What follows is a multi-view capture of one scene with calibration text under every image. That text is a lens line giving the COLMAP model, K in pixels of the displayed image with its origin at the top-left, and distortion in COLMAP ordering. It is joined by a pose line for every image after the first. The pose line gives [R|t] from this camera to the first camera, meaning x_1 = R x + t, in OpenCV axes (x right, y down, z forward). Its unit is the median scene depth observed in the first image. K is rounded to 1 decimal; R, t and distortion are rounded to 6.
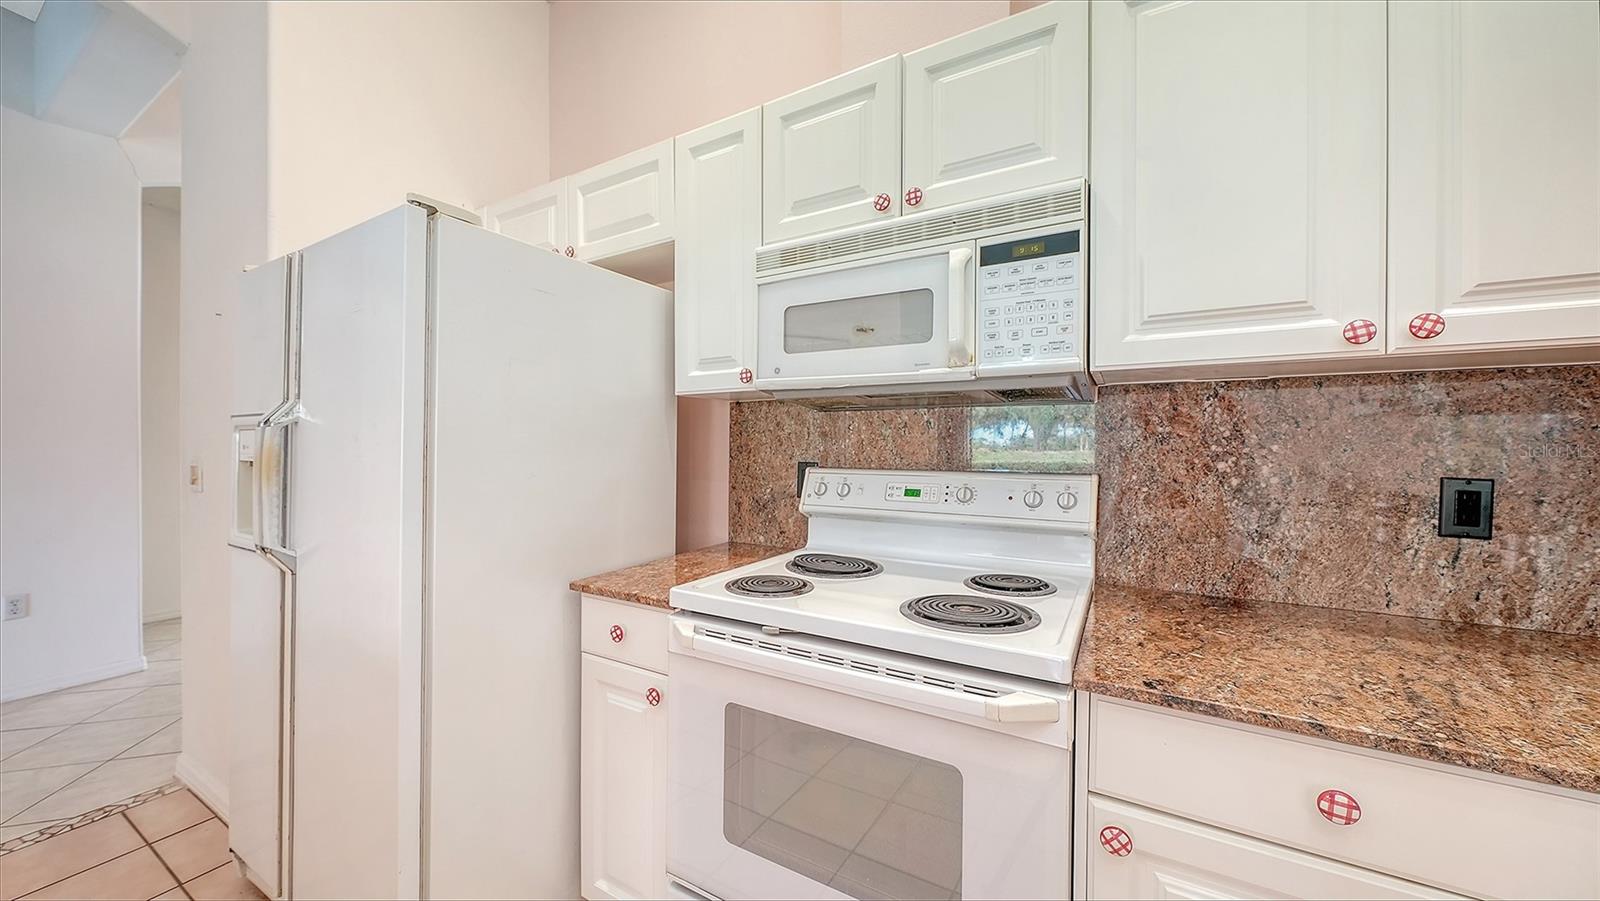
lens RADIAL K [[562.6, 0, 783.2], [0, 562.6, 449.2], [0, 0, 1]] dist [-0.000102, -0.000028]
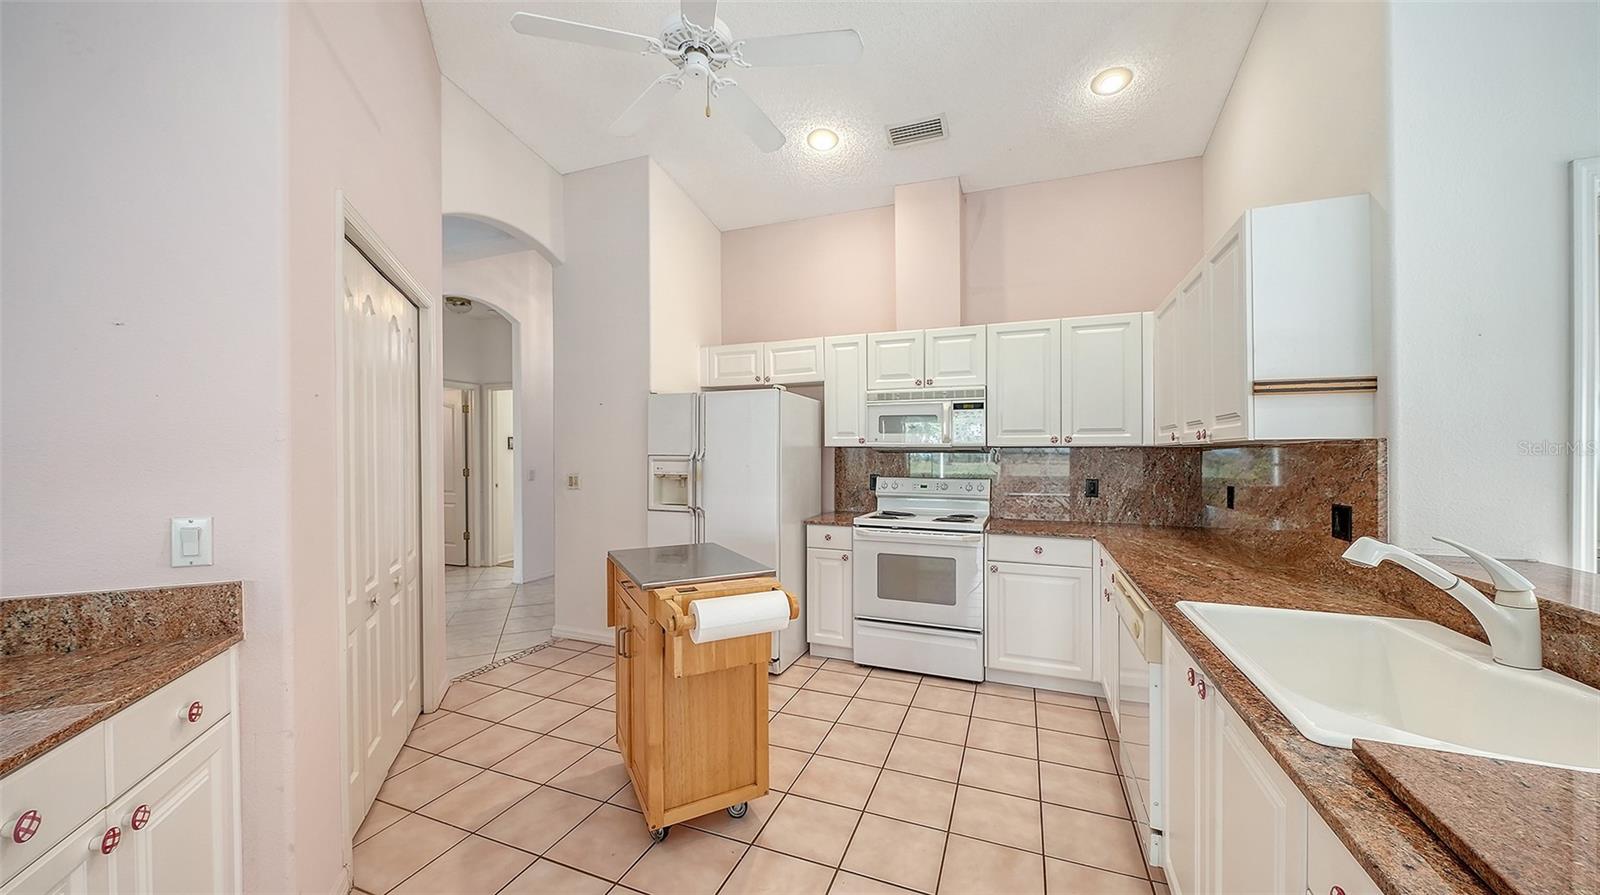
lens RADIAL K [[561.1, 0, 799.1], [0, 561.1, 452.2], [0, 0, 1]] dist [-0.005918, -0.000194]
pose [[0.988152, 0.000138, 0.153479, -0.855782], [0.000783, 0.999982, -0.005939, -0.075556], [-0.153477, 0.005989, 0.988134, -1.699428]]
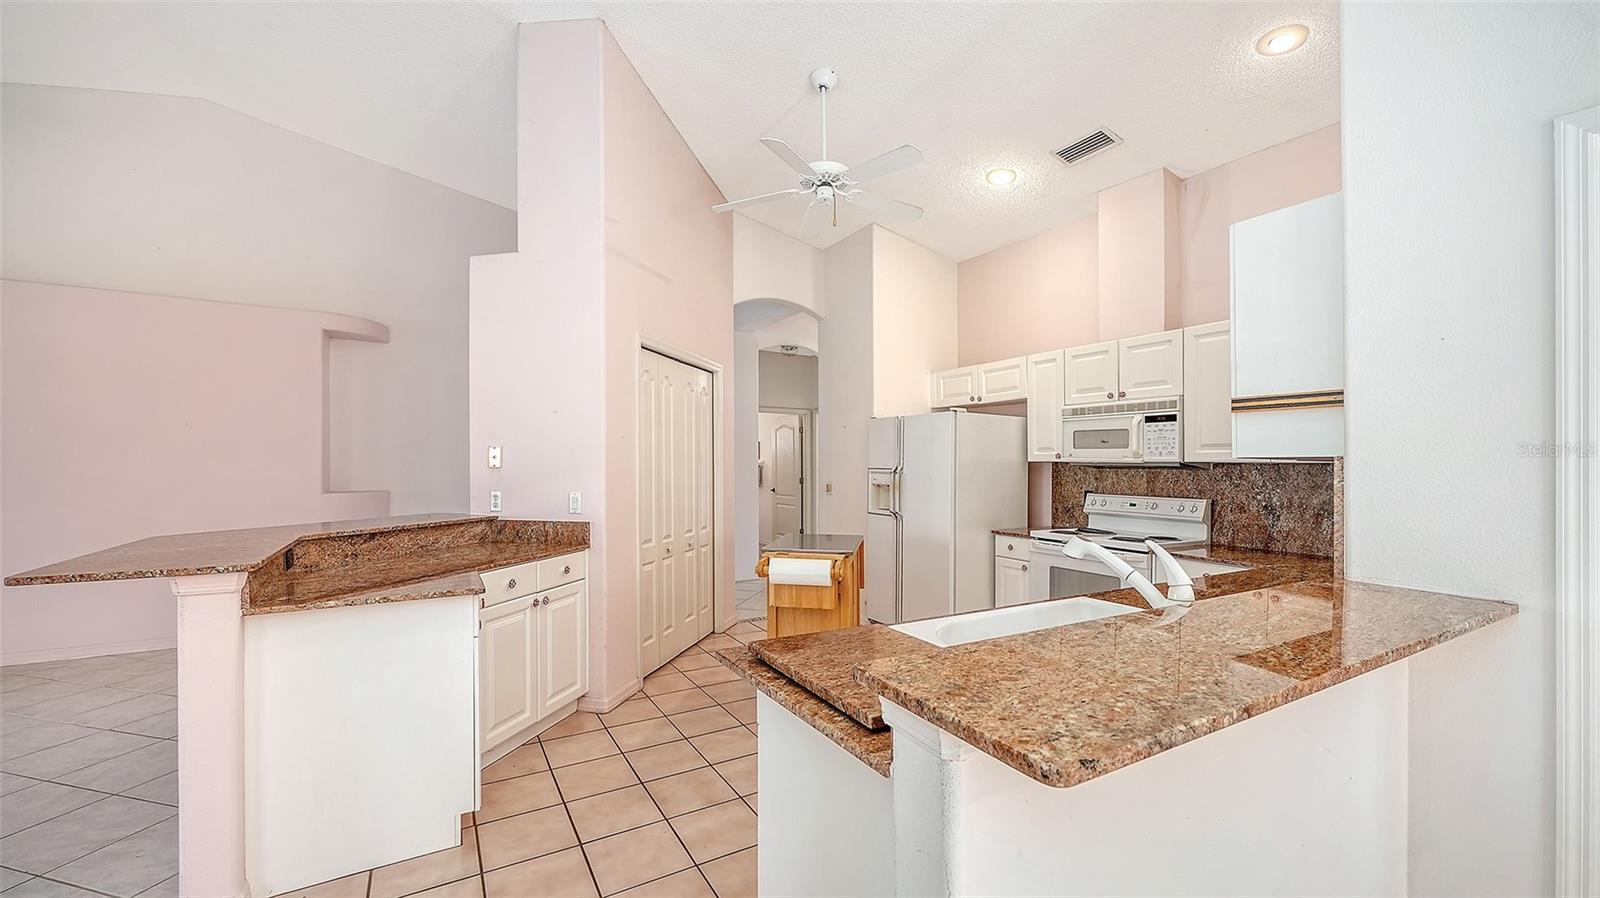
lens RADIAL K [[624.3, 0, 795.4], [0, 624.3, 464.7], [0, 0, 1]] dist [0.000456, -0.000068]
pose [[0.871500, 0.006956, -0.490347, 0.333349], [-0.010338, 0.999938, -0.004188, -0.079577], [0.490287, 0.008719, 0.871517, -2.388358]]
